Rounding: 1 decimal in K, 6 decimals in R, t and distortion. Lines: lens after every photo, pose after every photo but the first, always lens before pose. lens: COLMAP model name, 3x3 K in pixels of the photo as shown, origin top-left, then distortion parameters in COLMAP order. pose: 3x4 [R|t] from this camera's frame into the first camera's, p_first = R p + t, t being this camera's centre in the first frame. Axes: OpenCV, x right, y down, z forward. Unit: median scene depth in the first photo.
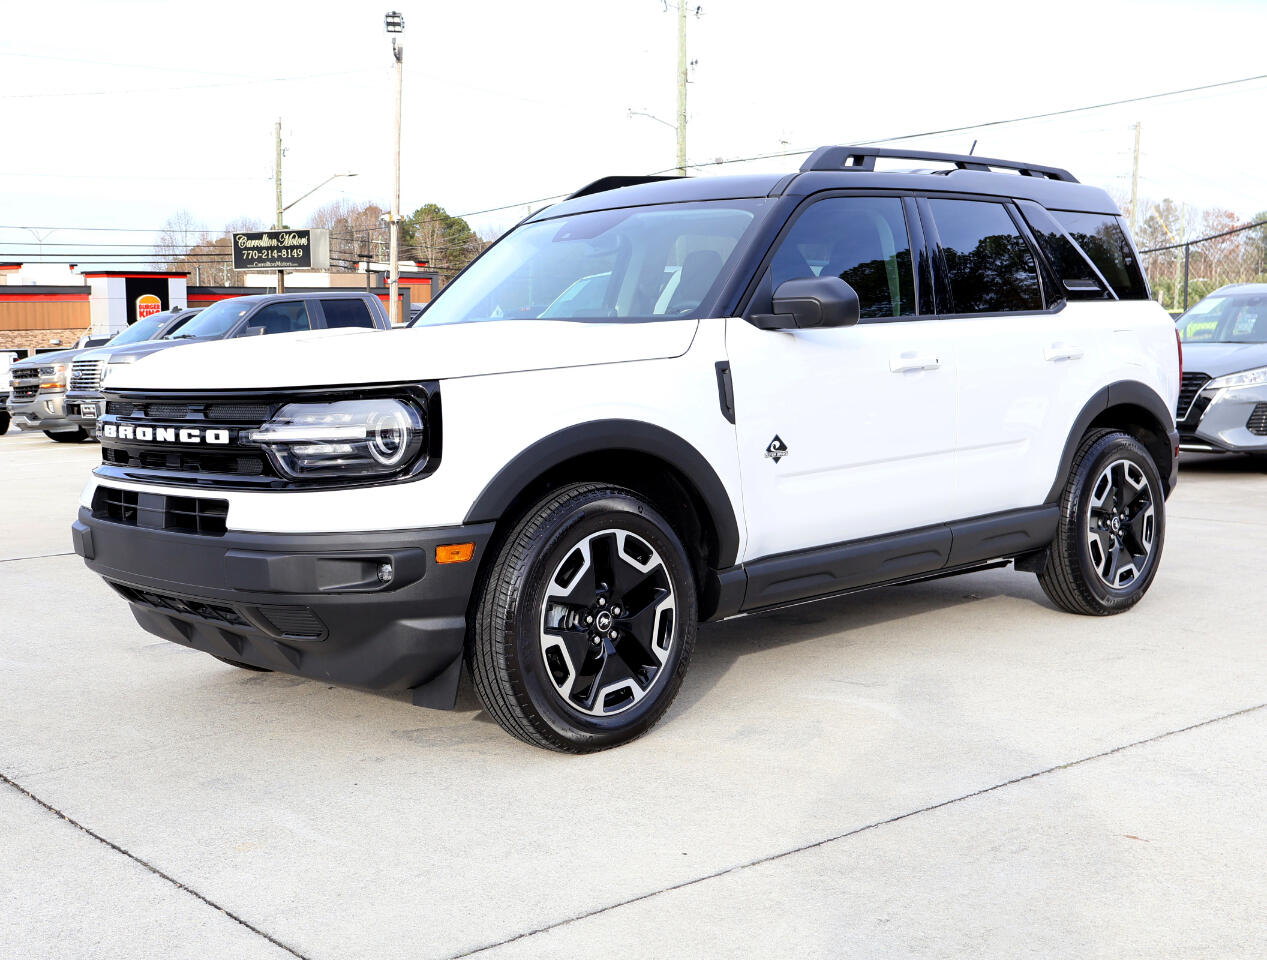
lens RADIAL K [[1548.4, 0, 660.5], [0, 1548.4, 484.5], [0, 0, 1]] dist [-0.013937, -0.028711]
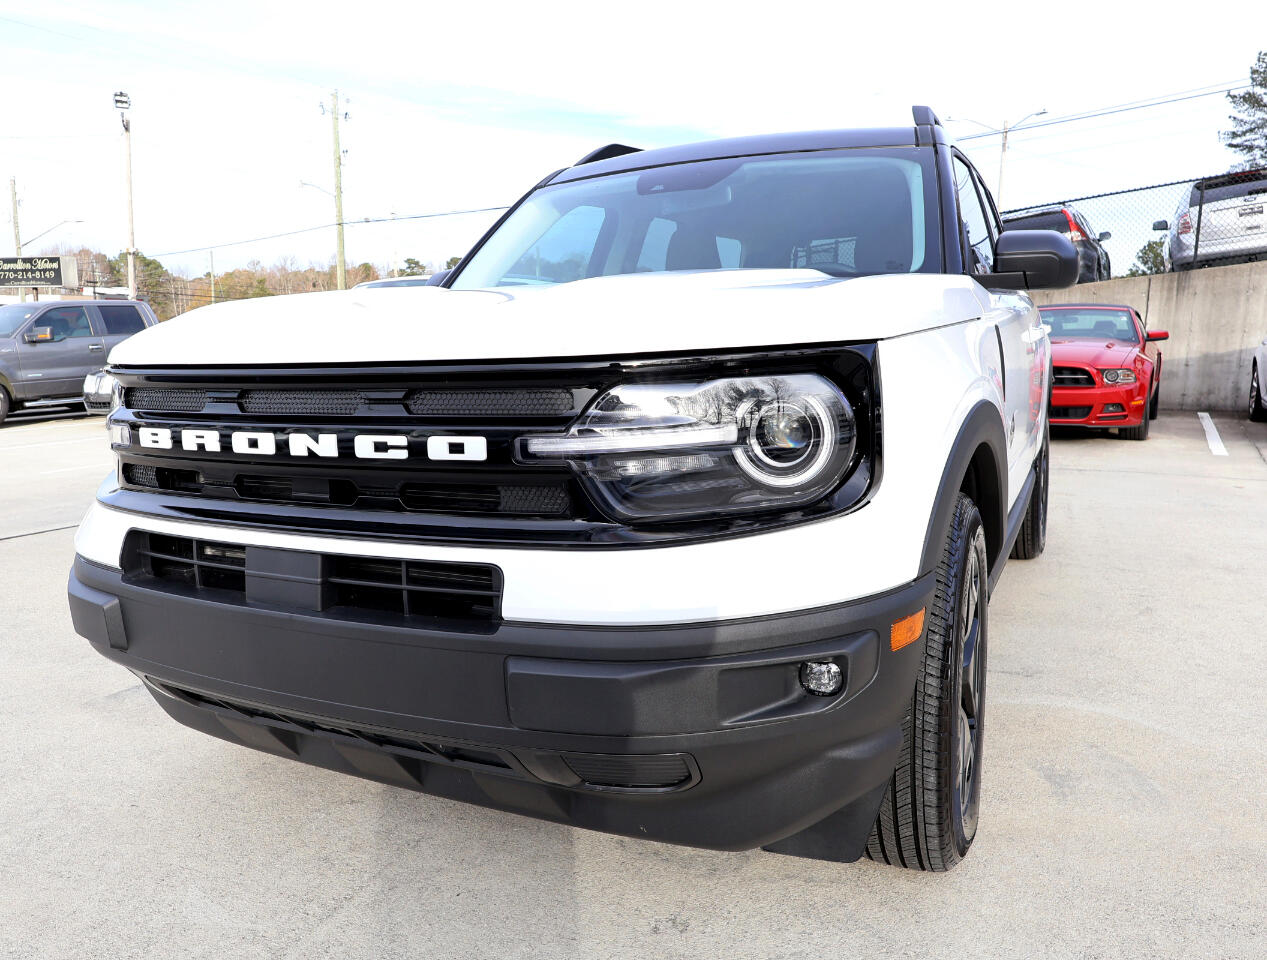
lens RADIAL K [[932.6, 0, 633.5], [0, 932.6, 480.0], [0, 0, 1]] dist [-0.003328, -0.001753]
pose [[0.940449, -0.049931, 0.336247, -0.321180], [0.032831, 0.997871, 0.056352, -0.034282], [-0.338345, -0.041957, 0.940086, 0.633936]]
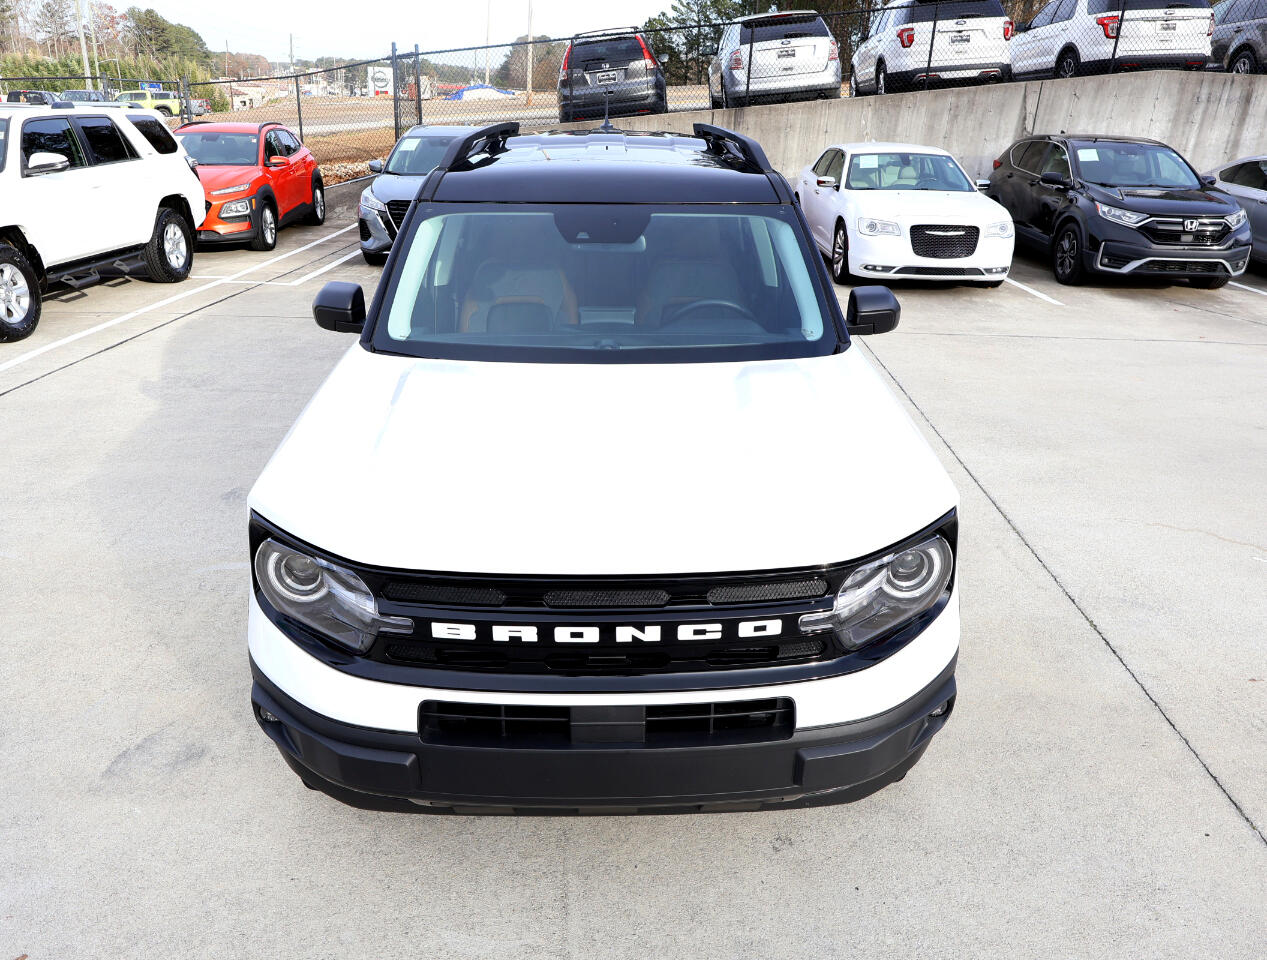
lens RADIAL K [[932.6, 0, 633.5], [0, 932.6, 480.0], [0, 0, 1]] dist [-0.003328, -0.001753]
pose [[0.668639, -0.253901, 0.698897, -0.615735], [0.039821, 0.950776, 0.307309, -0.242405], [-0.742521, -0.177648, 0.645836, 0.709733]]
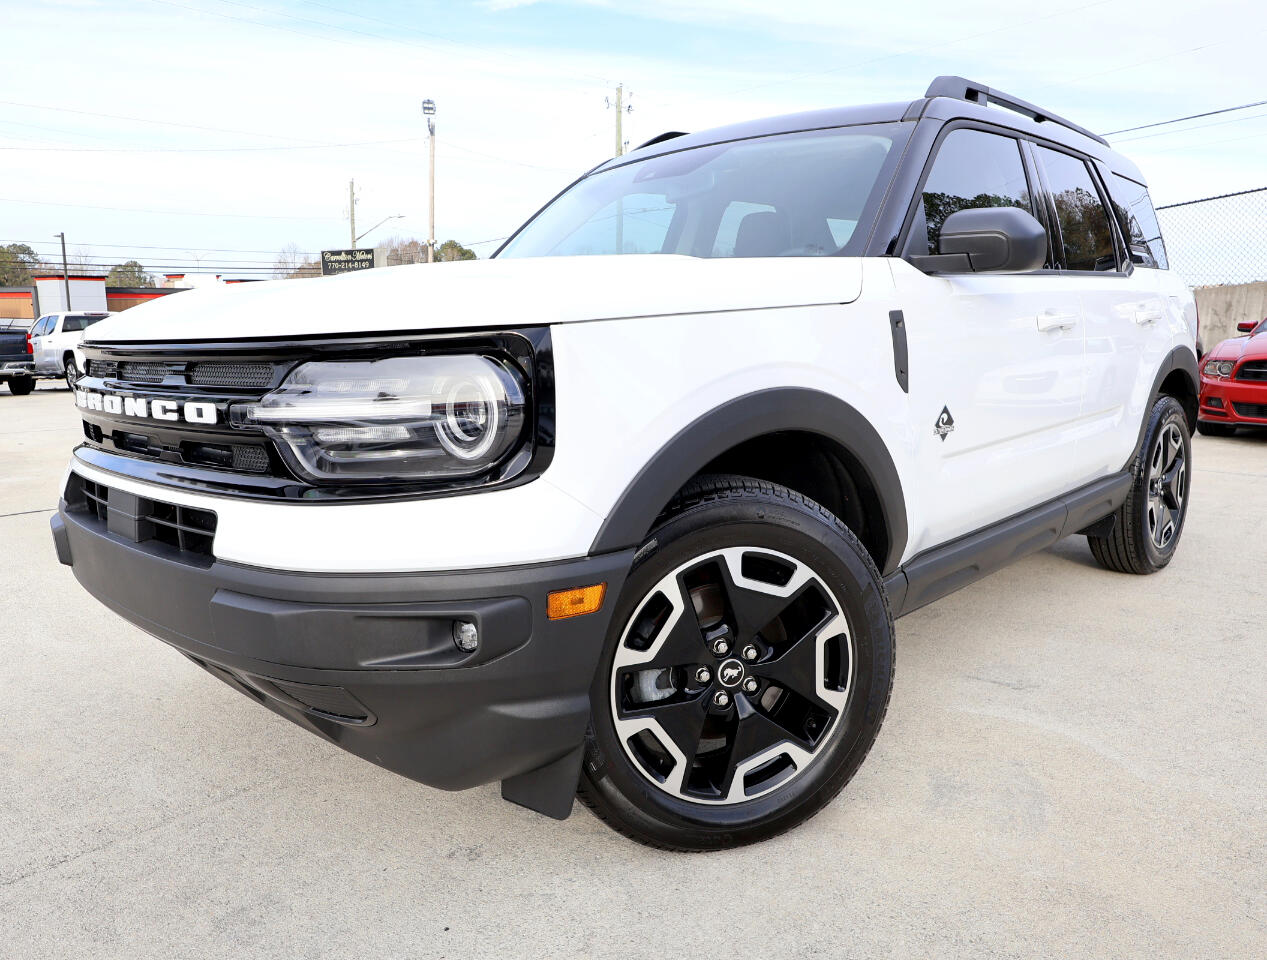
lens RADIAL K [[932.6, 0, 633.5], [0, 932.6, 480.0], [0, 0, 1]] dist [-0.003328, -0.001753]
pose [[0.999031, -0.000295, 0.044006, -0.115062], [-0.002686, 0.997704, 0.067673, -0.028054], [-0.043925, -0.067726, 0.996737, 0.566692]]
